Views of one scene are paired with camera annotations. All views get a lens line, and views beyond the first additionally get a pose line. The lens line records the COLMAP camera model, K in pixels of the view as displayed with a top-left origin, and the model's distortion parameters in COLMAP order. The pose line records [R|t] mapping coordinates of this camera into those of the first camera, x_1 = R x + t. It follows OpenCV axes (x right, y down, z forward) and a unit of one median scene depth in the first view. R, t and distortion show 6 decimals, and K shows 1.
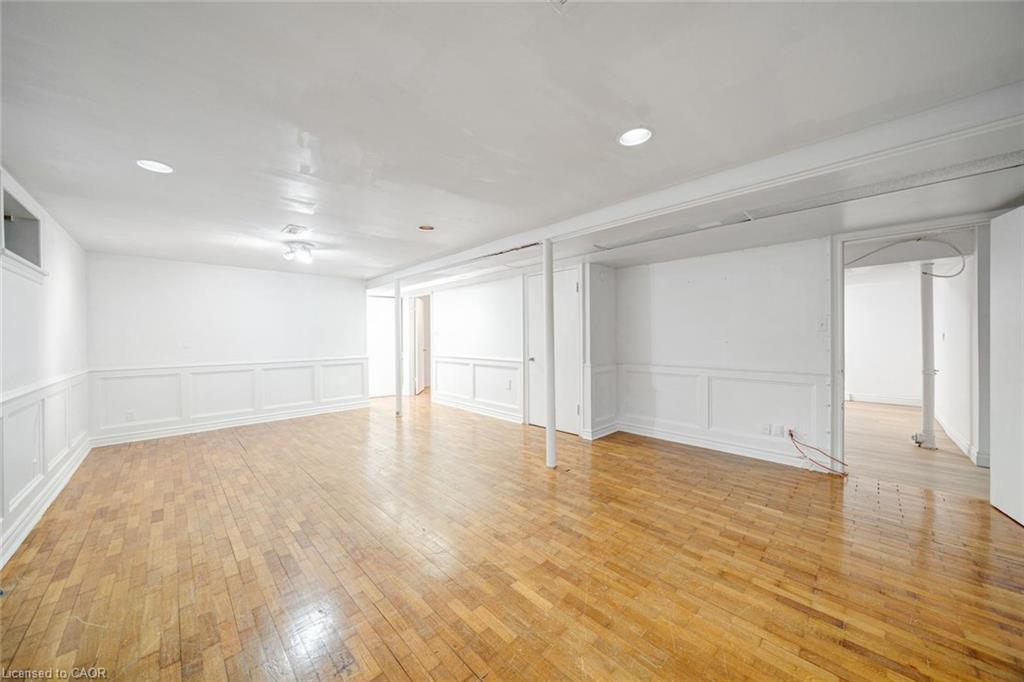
lens RADIAL K [[355.3, 0, 510.4], [0, 355.3, 338.2], [0, 0, 1]] dist [-0.001458, -0.000102]
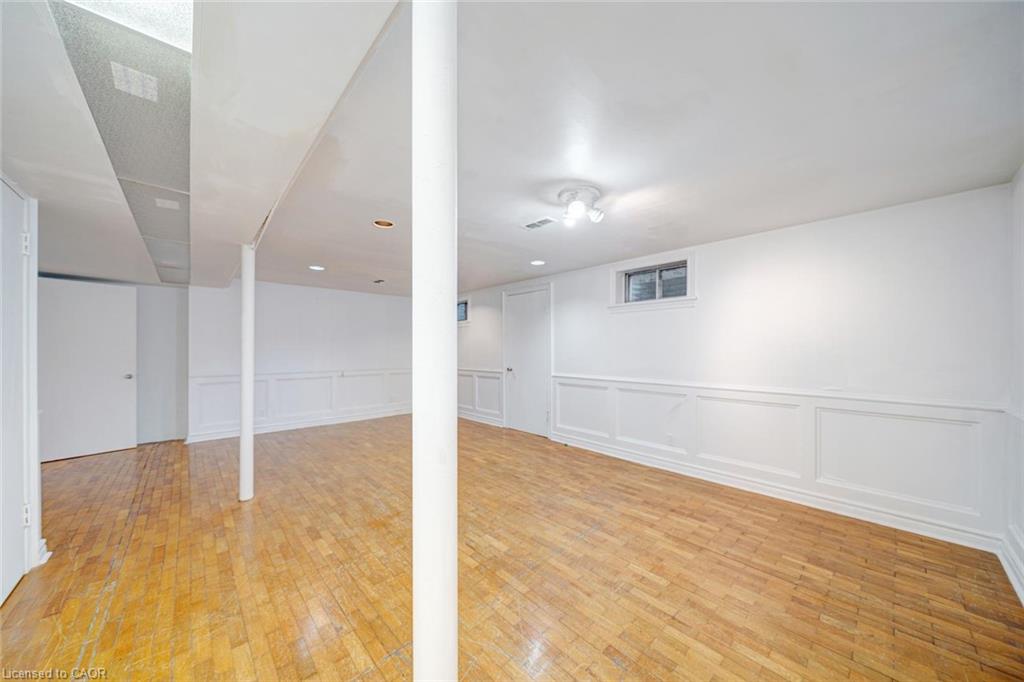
lens RADIAL K [[355.3, 0, 514.0], [0, 355.3, 345.0], [0, 0, 1]] dist [-0.001458, -0.000102]
pose [[-0.999691, 0.011802, 0.021872, -0.668543], [0.011832, 0.999929, 0.001250, -0.020540], [-0.021856, 0.001509, -0.999760, 2.190258]]
